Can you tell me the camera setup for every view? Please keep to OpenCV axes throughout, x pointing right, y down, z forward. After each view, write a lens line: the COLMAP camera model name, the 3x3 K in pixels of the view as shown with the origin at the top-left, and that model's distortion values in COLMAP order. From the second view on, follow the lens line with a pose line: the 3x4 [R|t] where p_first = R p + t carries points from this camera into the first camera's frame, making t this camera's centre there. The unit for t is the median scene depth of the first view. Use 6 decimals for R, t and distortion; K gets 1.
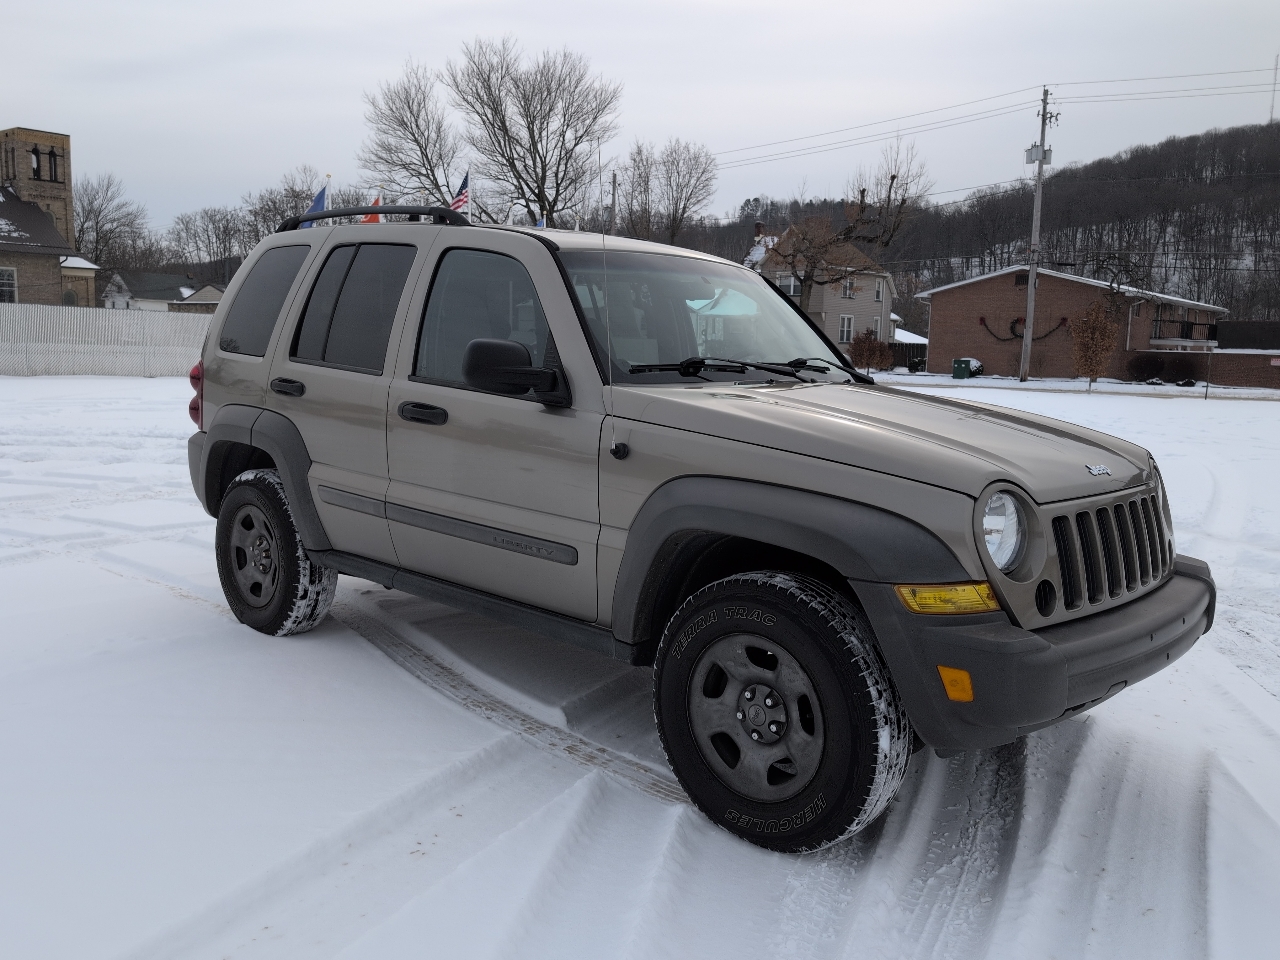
lens RADIAL K [[1070.8, 0, 634.6], [0, 1070.8, 482.7], [0, 0, 1]] dist [0.017192, -0.009716]
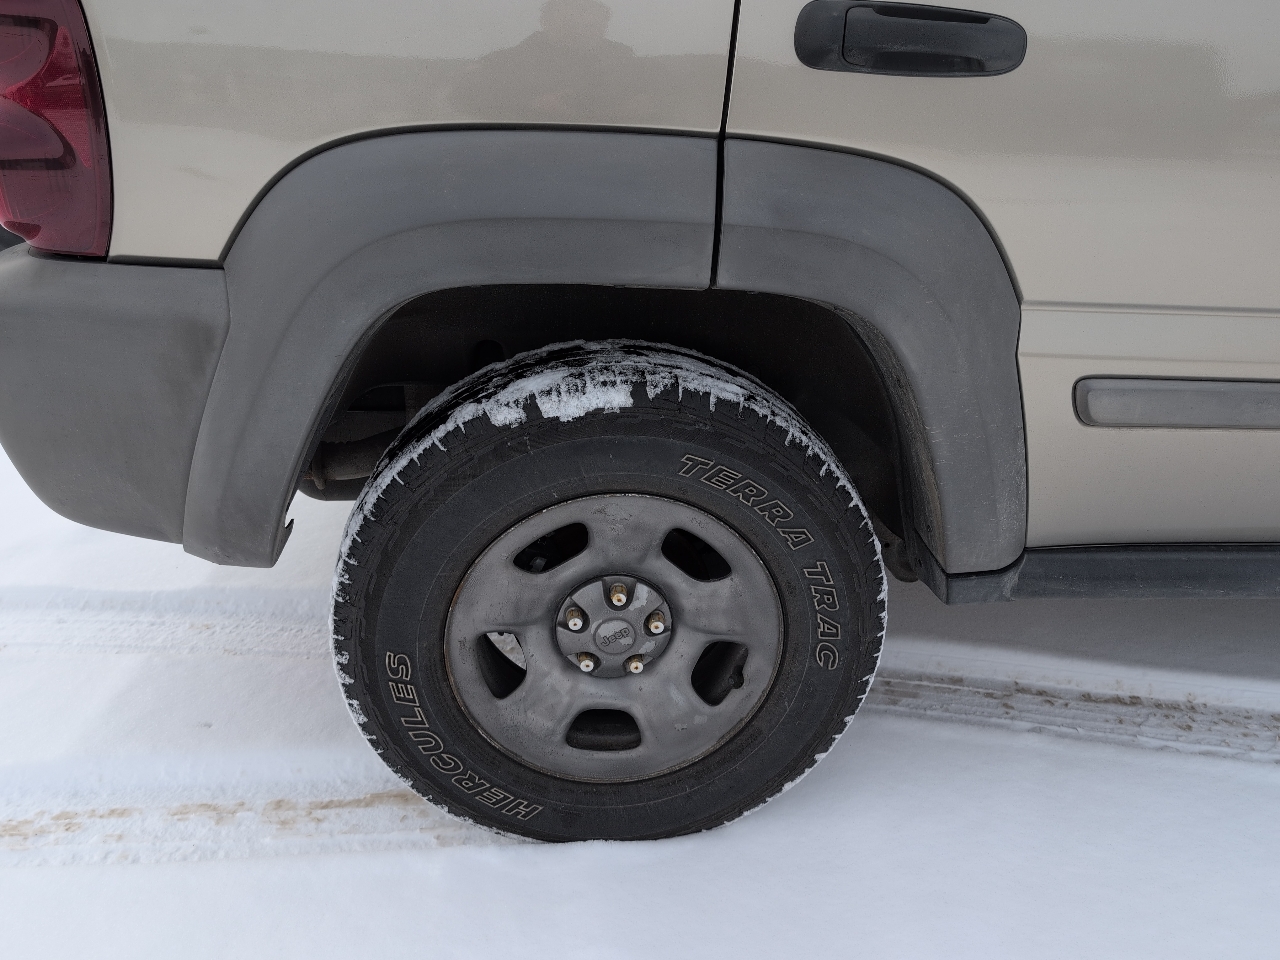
lens RADIAL K [[1046.1, 0, 629.2], [0, 1046.1, 477.6], [0, 0, 1]] dist [0.076817, -0.108034]
pose [[0.673453, -0.312995, 0.669697, -0.052276], [0.087083, 0.933222, 0.348587, -0.007732], [-0.734082, -0.176437, 0.655738, 0.078781]]
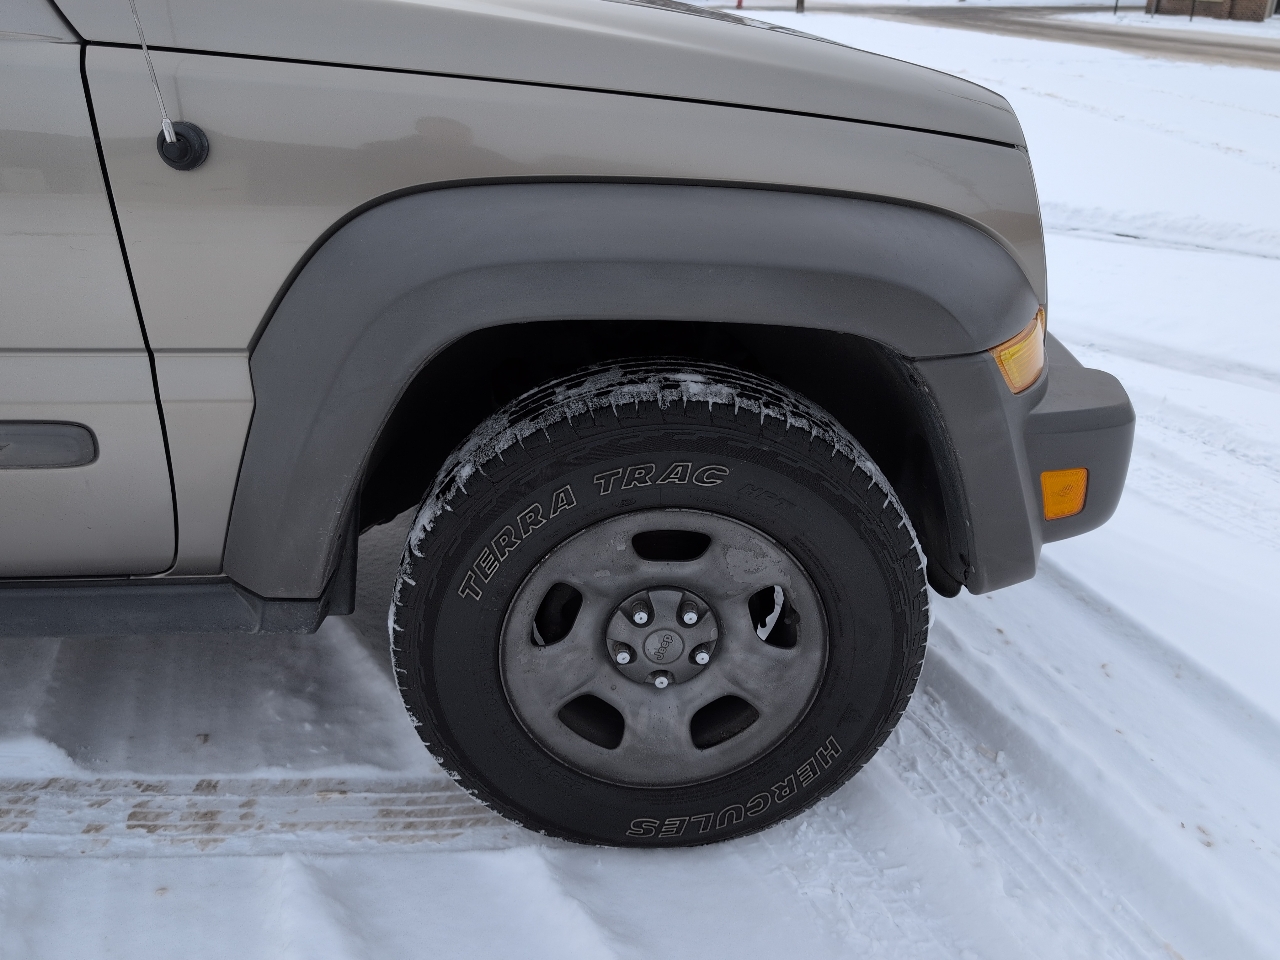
lens RADIAL K [[1070.8, 0, 634.6], [0, 1070.8, 482.7], [0, 0, 1]] dist [0.017192, -0.009716]
pose [[0.689554, -0.330321, 0.644518, -0.012068], [0.102514, 0.925487, 0.364644, -0.002744], [-0.716943, -0.185369, 0.672035, 0.040410]]
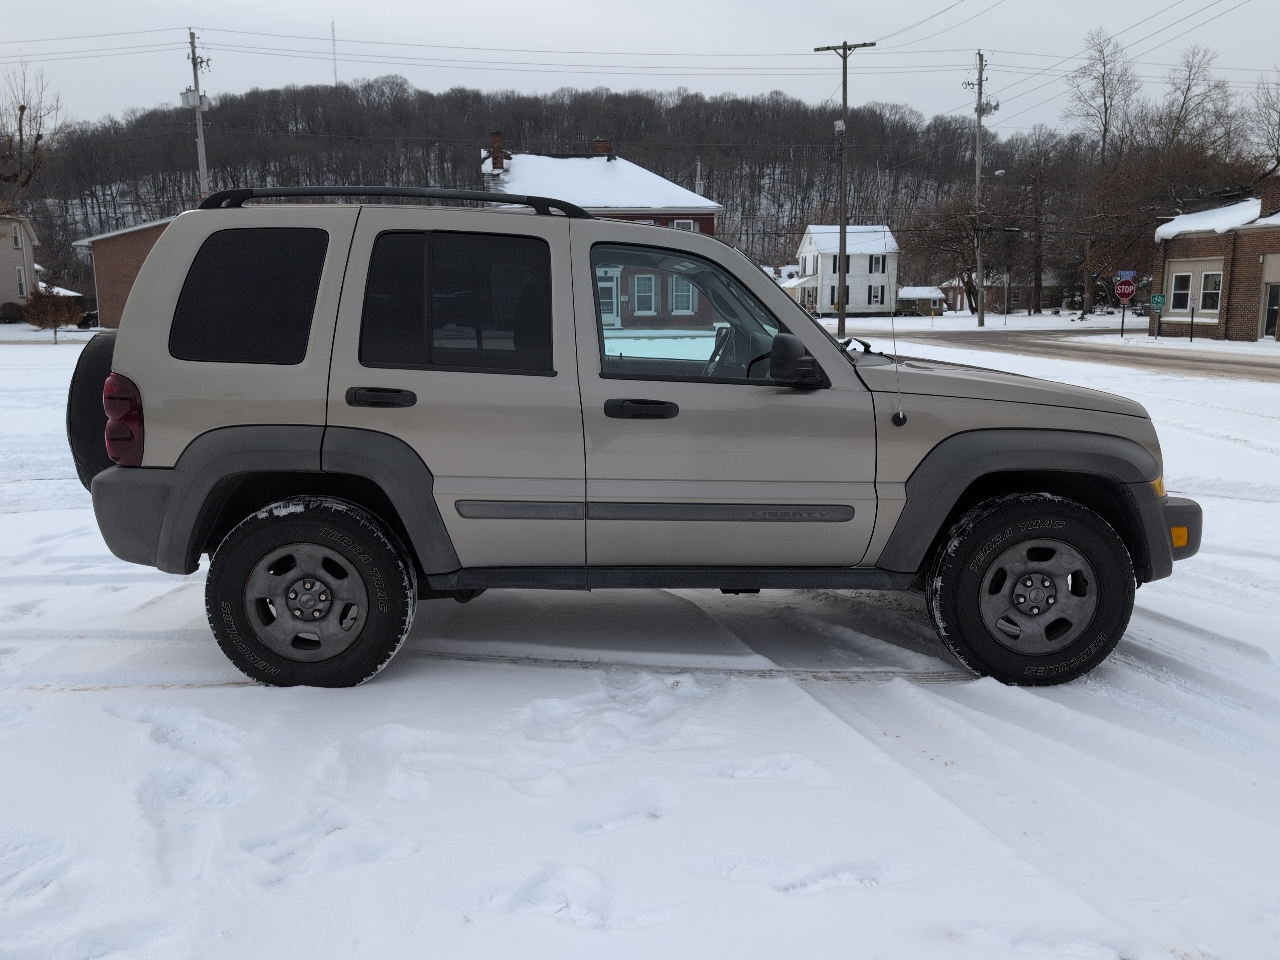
lens RADIAL K [[1077.6, 0, 628.0], [0, 1077.6, 478.7], [0, 0, 1]] dist [0.036181, -0.046429]
pose [[0.711282, -0.144364, 0.687923, -0.072322], [0.114322, 0.989410, 0.089428, -0.007207], [-0.693548, 0.015036, 0.720253, 0.020939]]
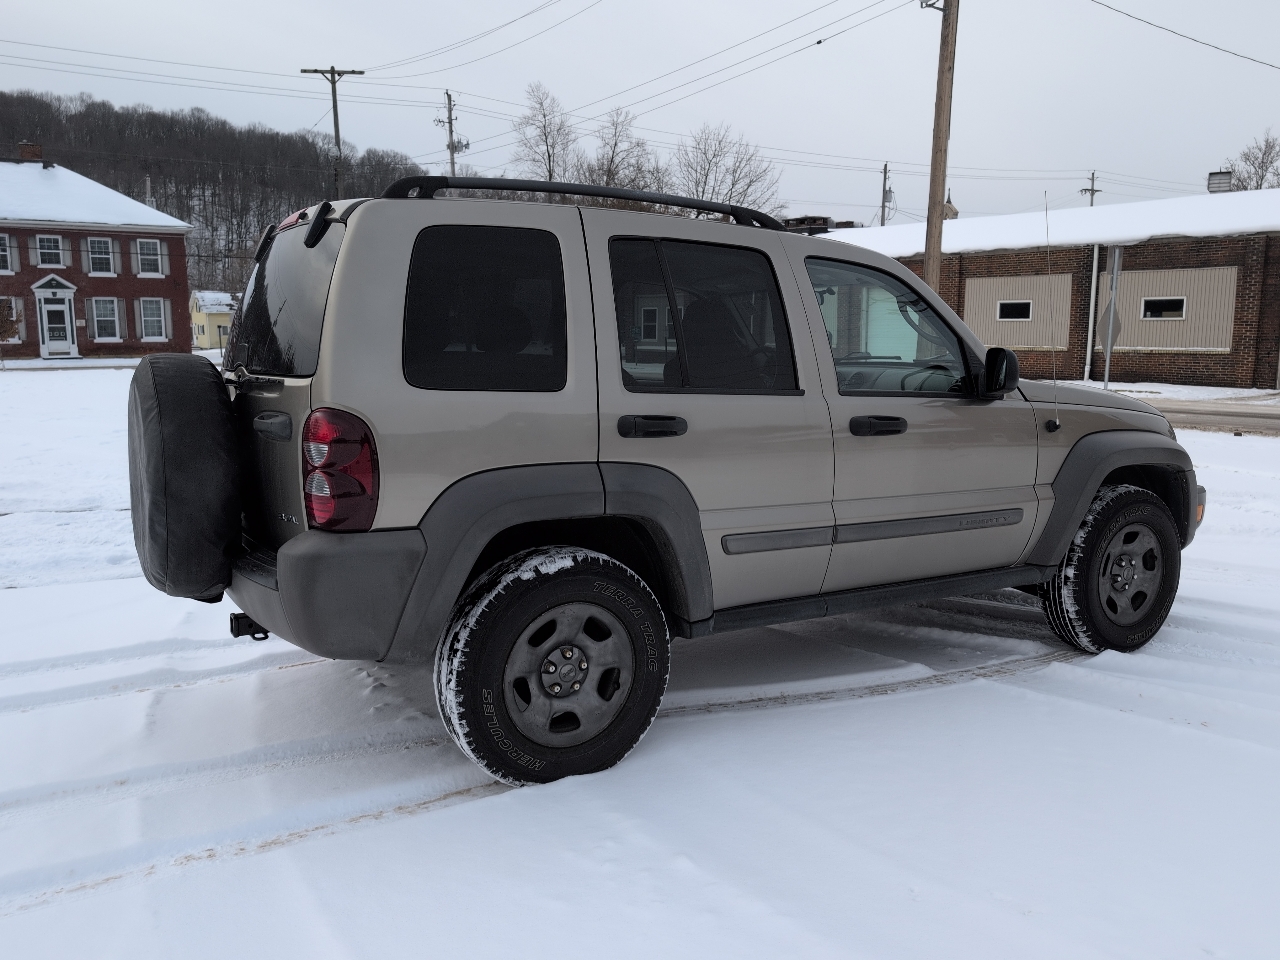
lens RADIAL K [[1070.8, 0, 634.6], [0, 1070.8, 482.7], [0, 0, 1]] dist [0.017192, -0.009716]
pose [[0.284809, -0.165423, 0.944203, -0.095551], [0.132468, 0.982339, 0.132146, -0.013740], [-0.949387, 0.087440, 0.301692, 0.071830]]
